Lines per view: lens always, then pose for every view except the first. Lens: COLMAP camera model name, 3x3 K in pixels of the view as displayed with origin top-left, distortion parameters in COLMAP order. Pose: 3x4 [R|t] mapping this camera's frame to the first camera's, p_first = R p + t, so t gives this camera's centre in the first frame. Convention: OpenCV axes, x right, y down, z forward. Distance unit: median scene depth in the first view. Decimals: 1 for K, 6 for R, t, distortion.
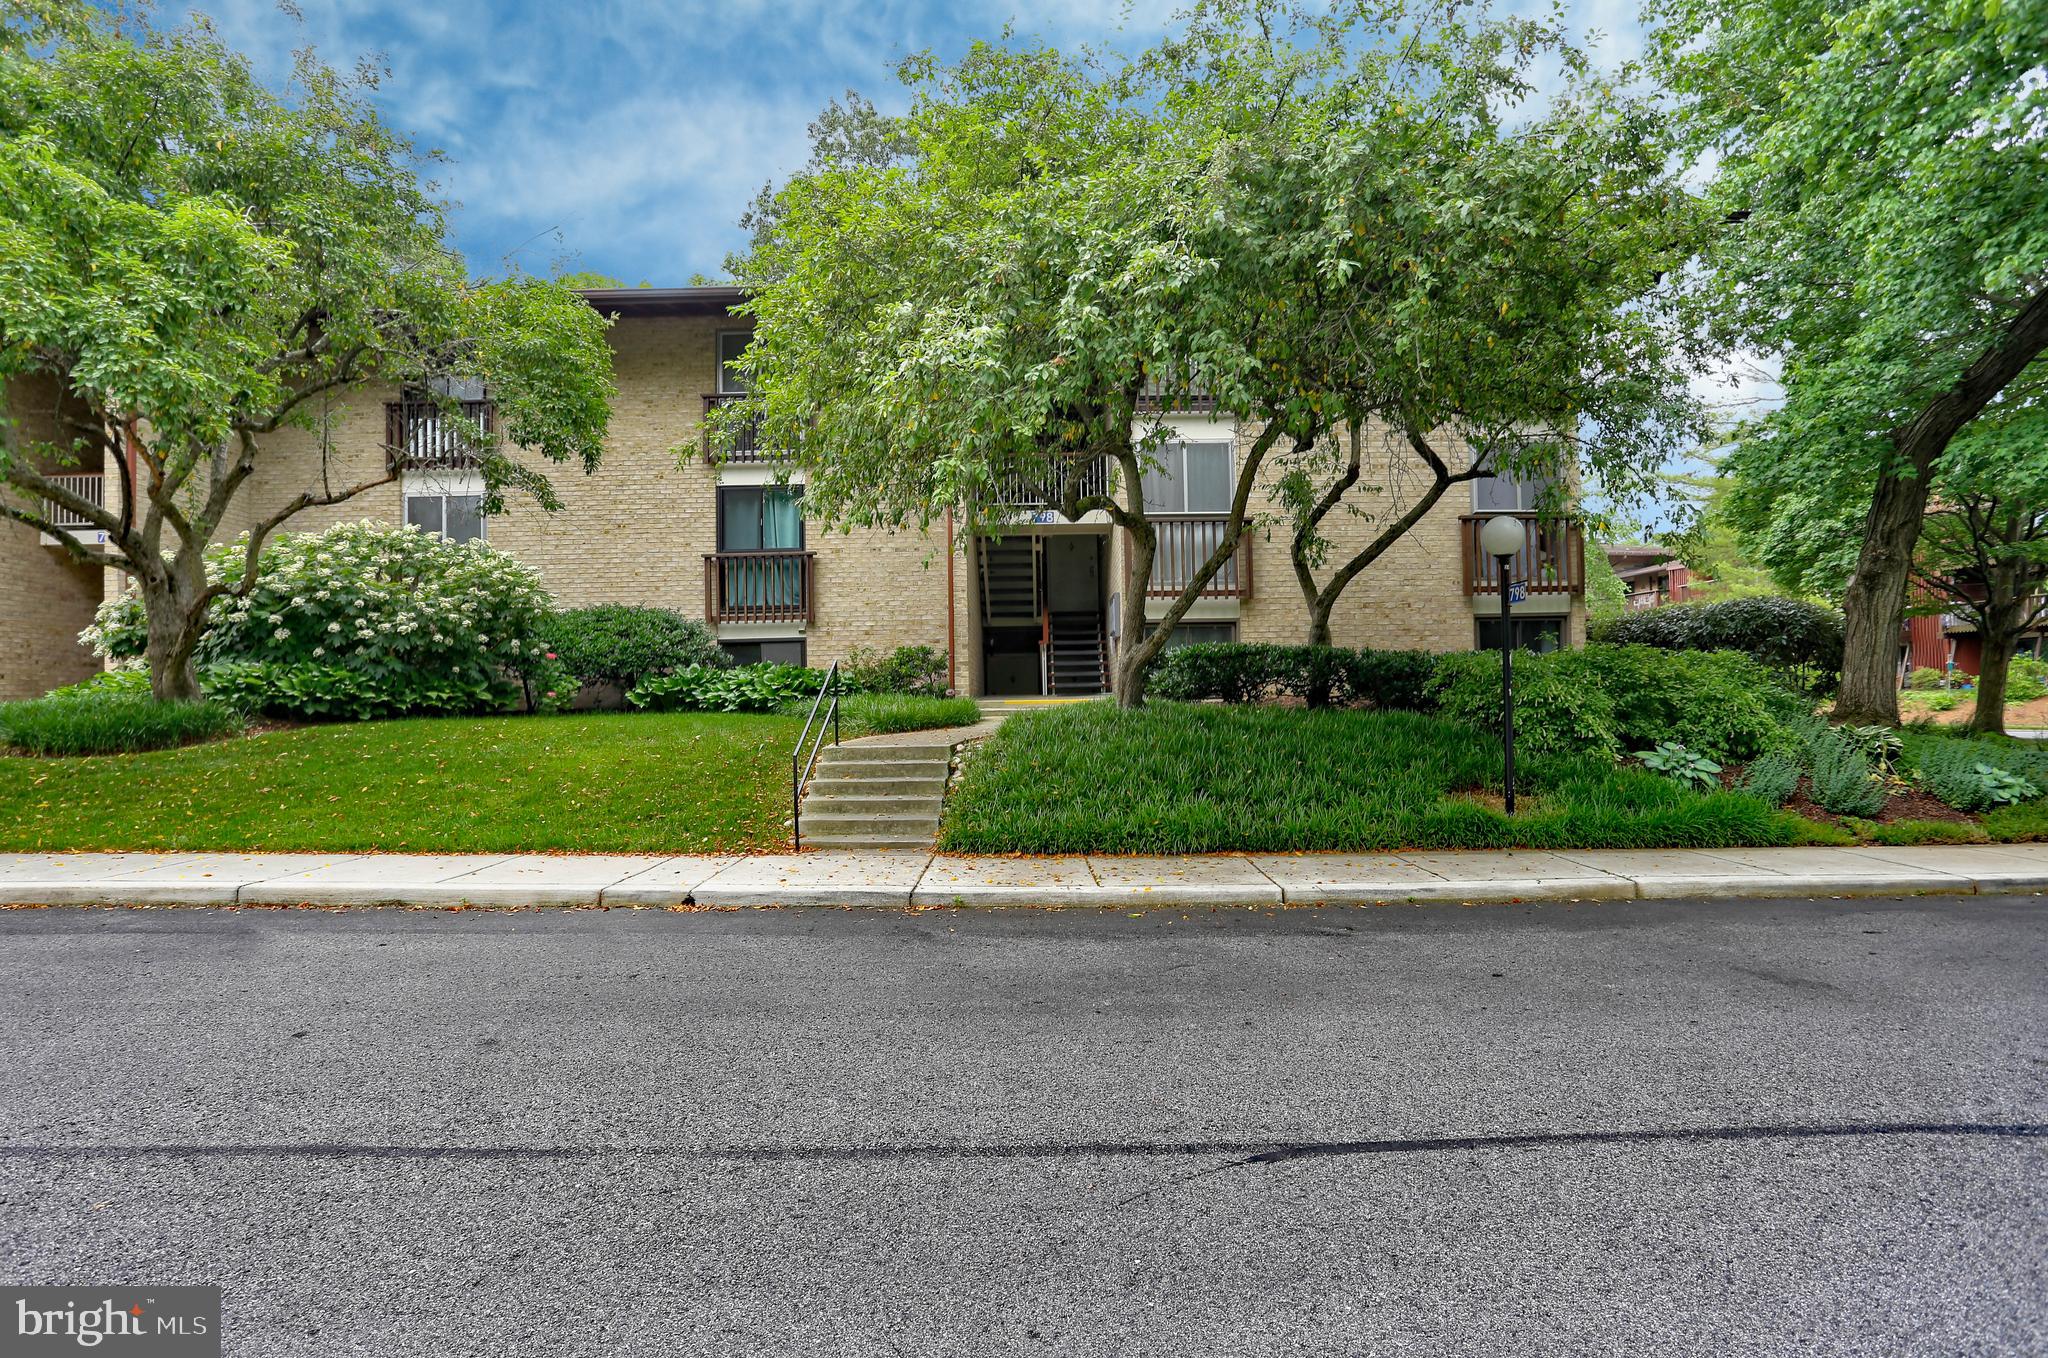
lens RADIAL K [[1042.9, 0, 1025.0], [0, 1042.9, 671.0], [0, 0, 1]] dist [-0.068919, 0.031462]
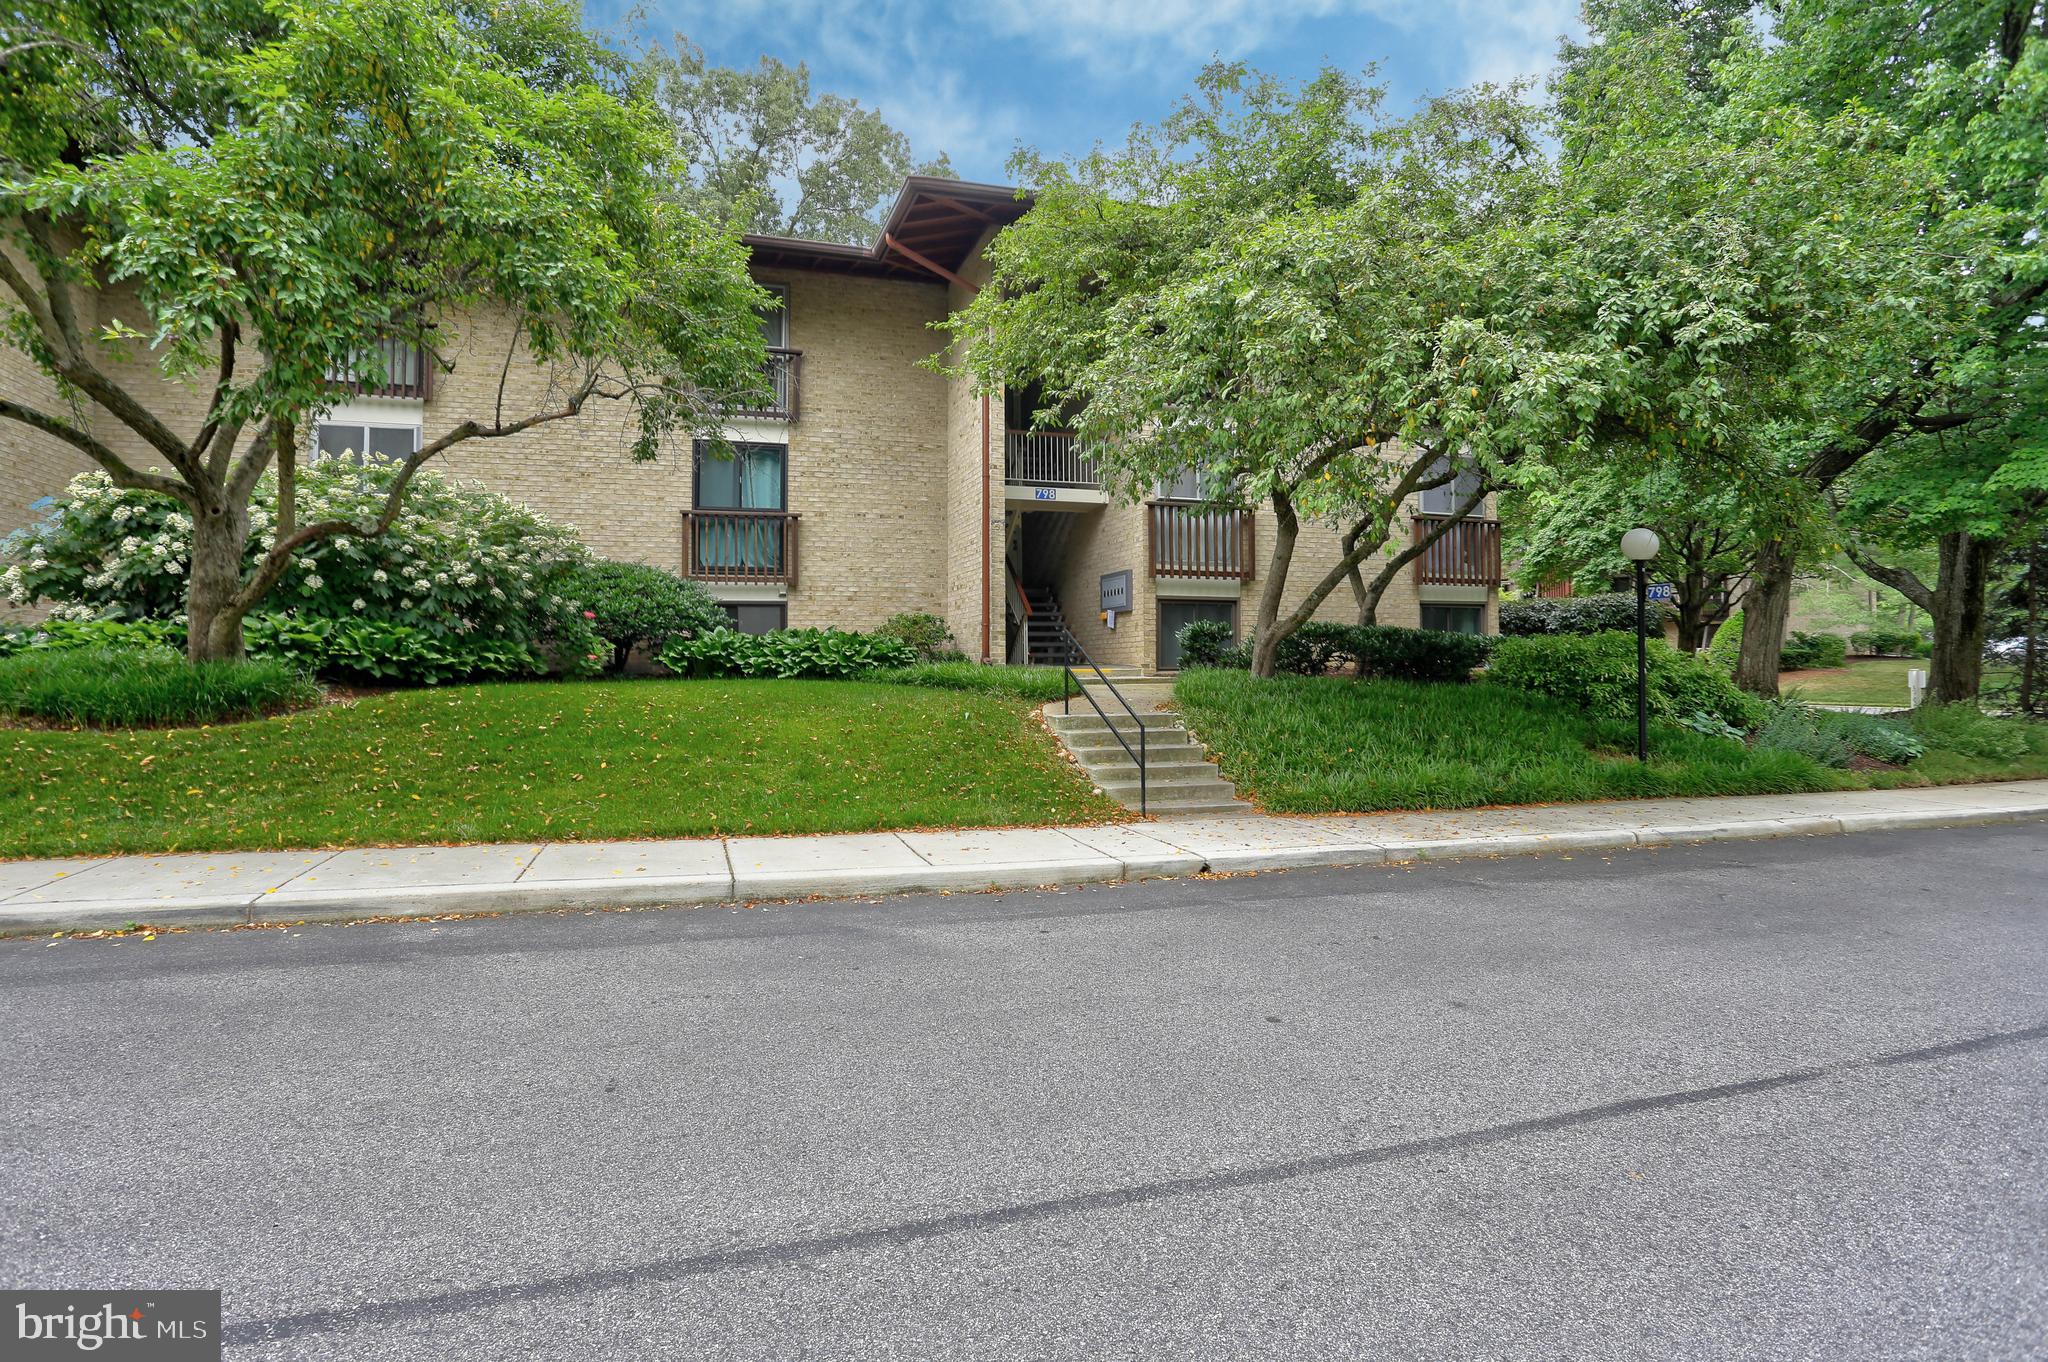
lens RADIAL K [[1012.1, 0, 1019.9], [0, 1012.1, 646.8], [0, 0, 1]] dist [-0.068483, 0.028566]
pose [[0.958762, 0.019092, 0.283569, -0.406268], [-0.021371, 0.999759, 0.004947, 0.001051], [-0.283406, -0.010803, 0.958939, 0.051481]]
